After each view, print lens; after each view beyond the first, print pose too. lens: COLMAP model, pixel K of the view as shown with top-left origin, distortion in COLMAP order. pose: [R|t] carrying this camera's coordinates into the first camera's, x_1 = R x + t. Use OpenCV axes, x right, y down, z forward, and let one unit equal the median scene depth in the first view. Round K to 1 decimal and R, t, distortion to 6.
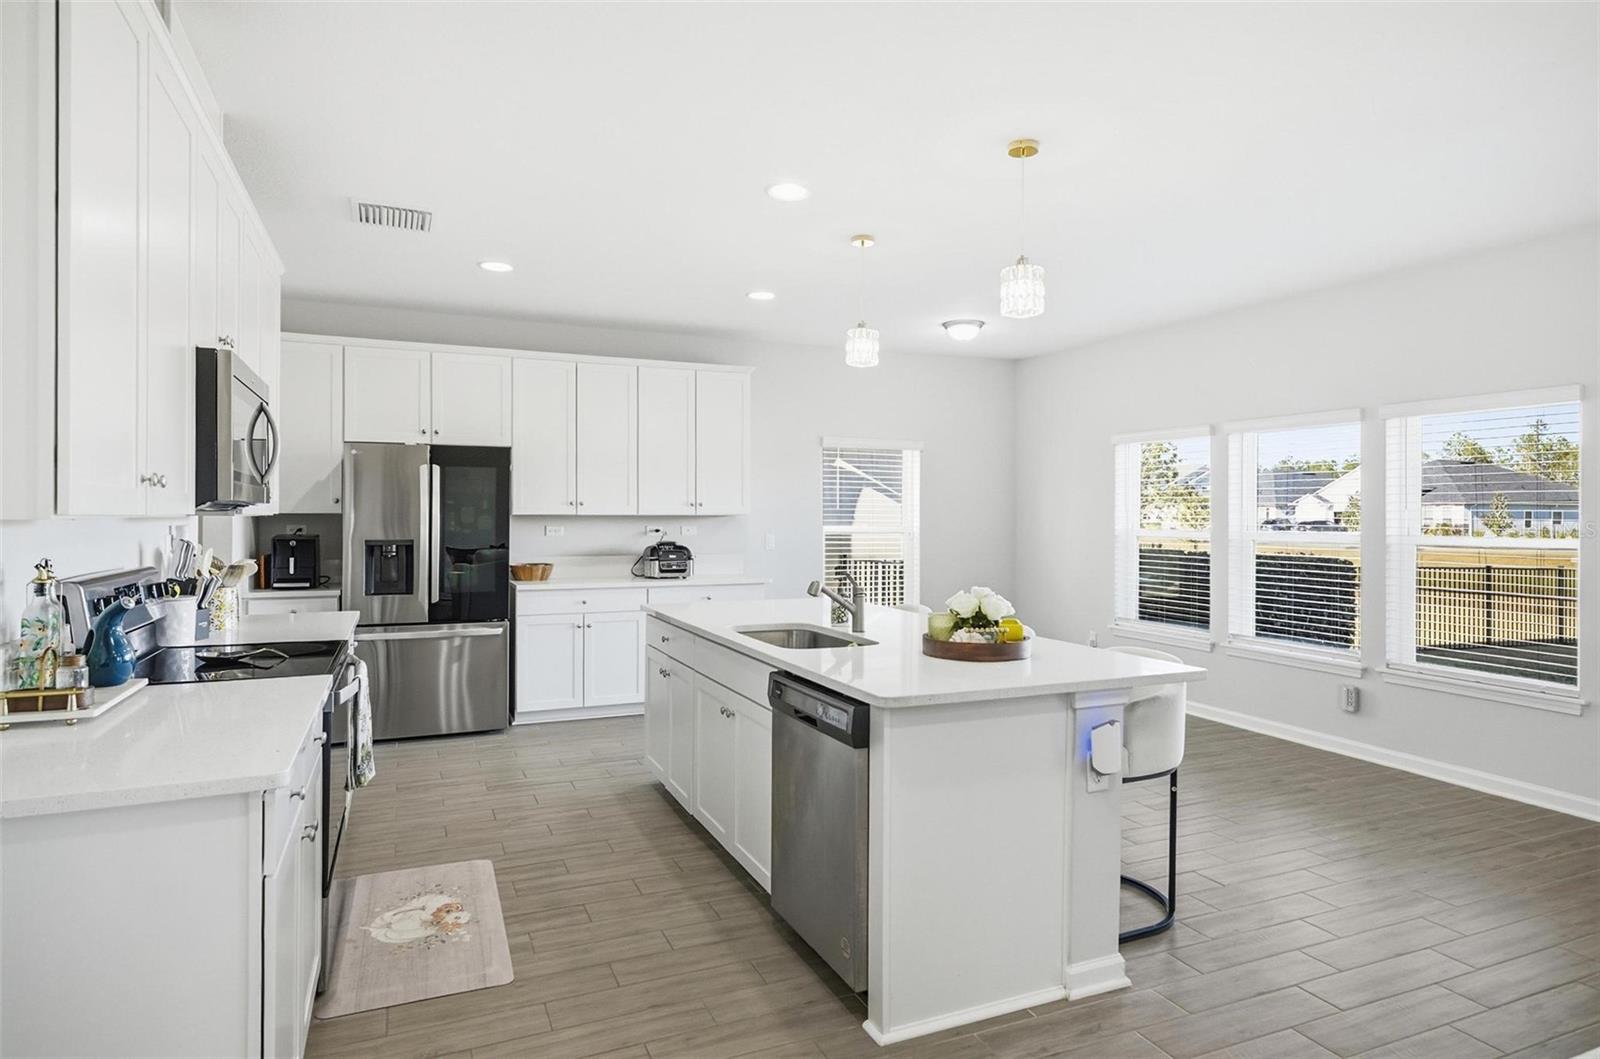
lens RADIAL K [[893.1, 0, 801.9], [0, 893.1, 521.4], [0, 0, 1]] dist [0.017431, 0.001509]
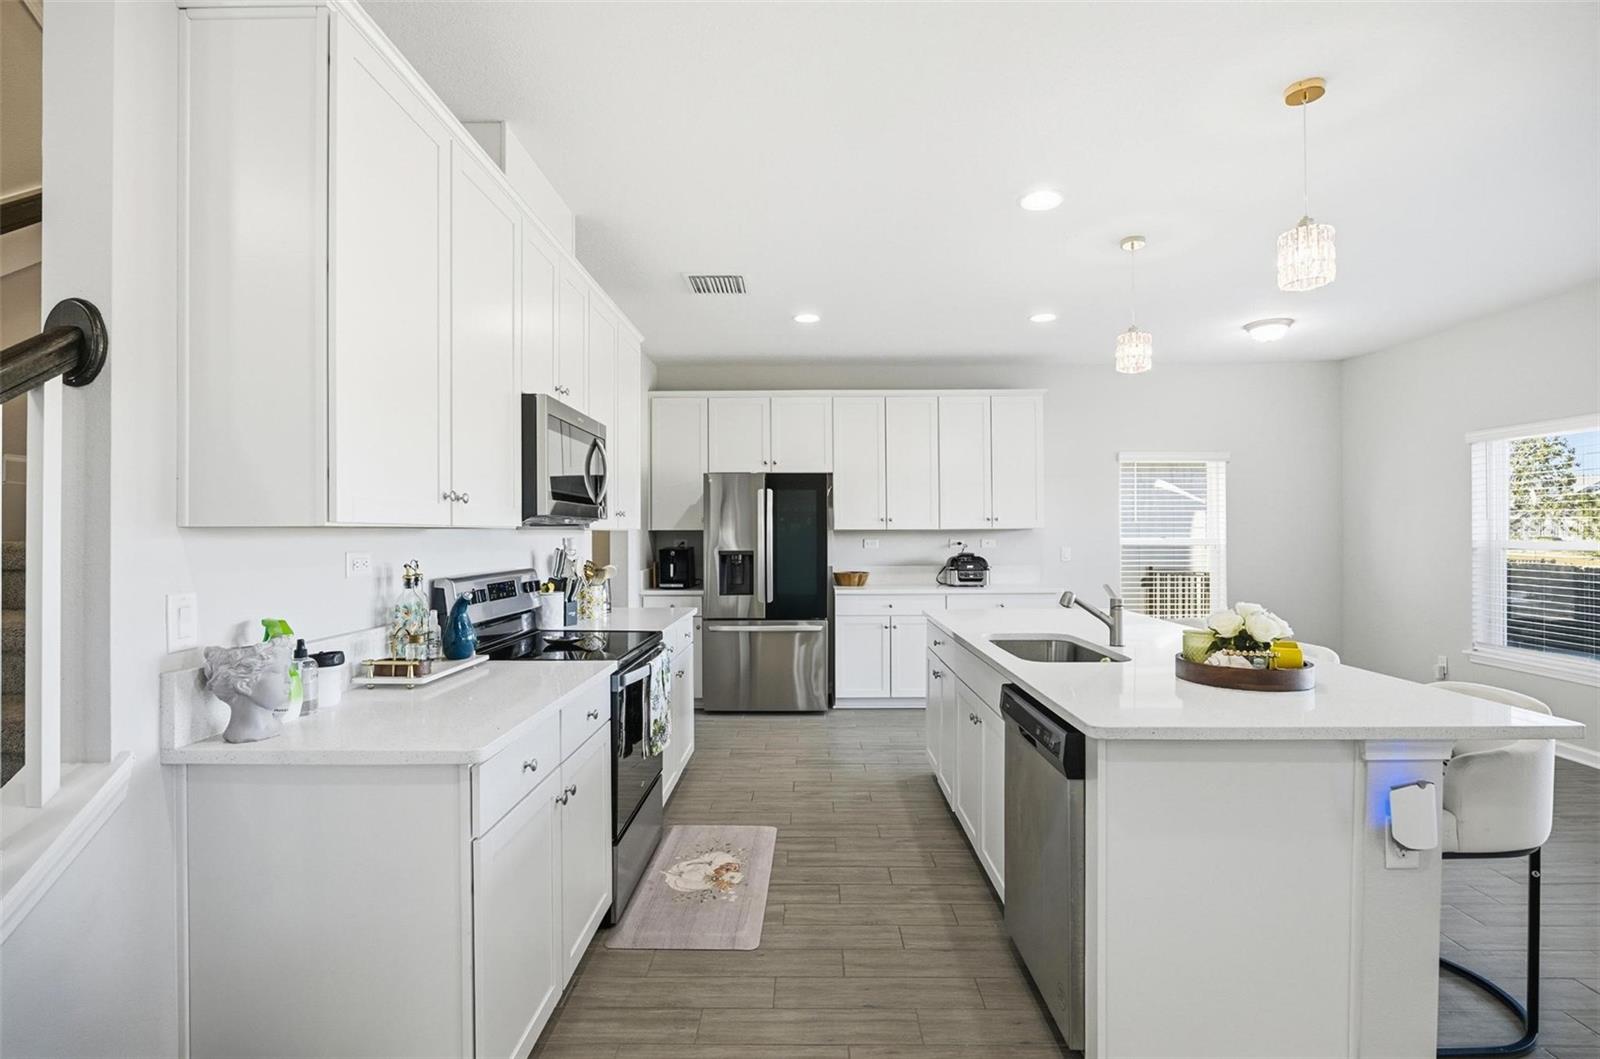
lens RADIAL K [[748.7, 0, 817.2], [0, 748.7, 532.7], [0, 0, 1]] dist [-0.005333, -0.000451]
pose [[0.918989, -0.007764, -0.394207, 0.064874], [0.004711, 0.999951, -0.008711, 0.006278], [0.394256, 0.006148, 0.918980, 0.108132]]
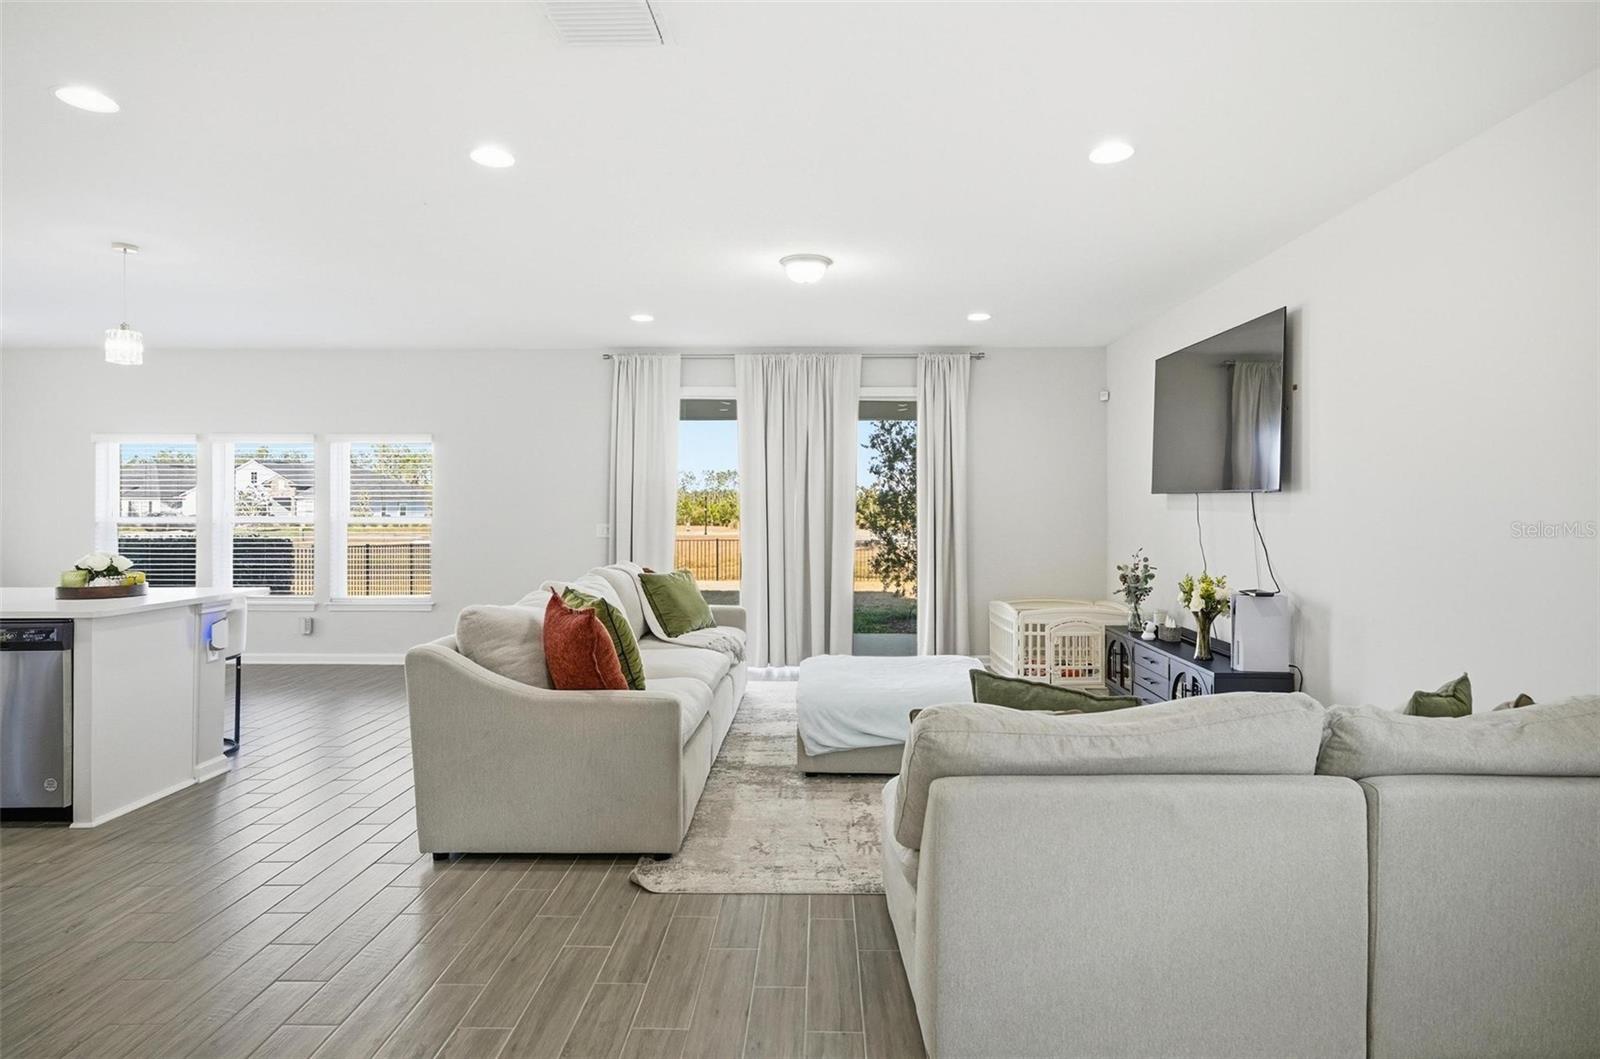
lens RADIAL K [[847.0, 0, 811.5], [0, 847.0, 513.9], [0, 0, 1]] dist [0.016132, -0.021042]
pose [[0.409996, -0.005116, 0.912073, -0.396136], [0.007257, 0.999971, 0.002346, 0.012853], [-0.912059, 0.005657, 0.410021, -0.416132]]
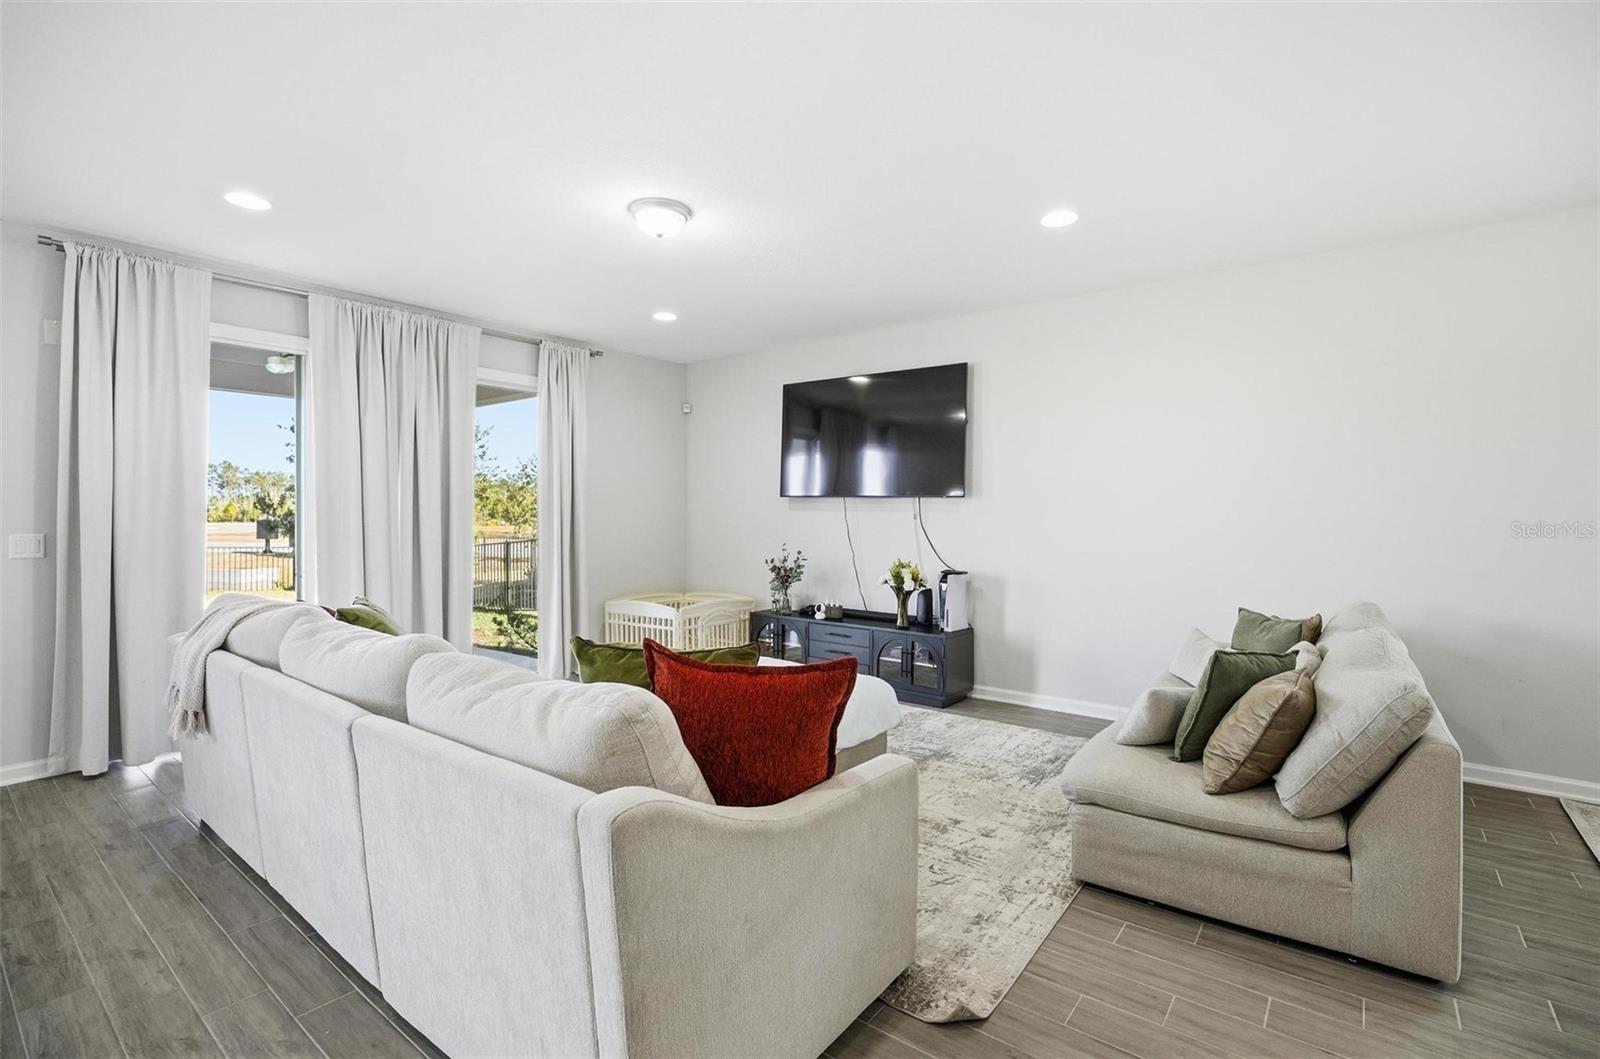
lens RADIAL K [[718.6, 0, 800.9], [0, 718.6, 523.4], [0, 0, 1]] dist [-0.004112, -0.000144]
pose [[-0.476039, -0.012546, 0.879334, -0.160761], [0.007696, 0.999801, 0.018431, 0.013027], [-0.879390, 0.015541, -0.475848, 0.244933]]
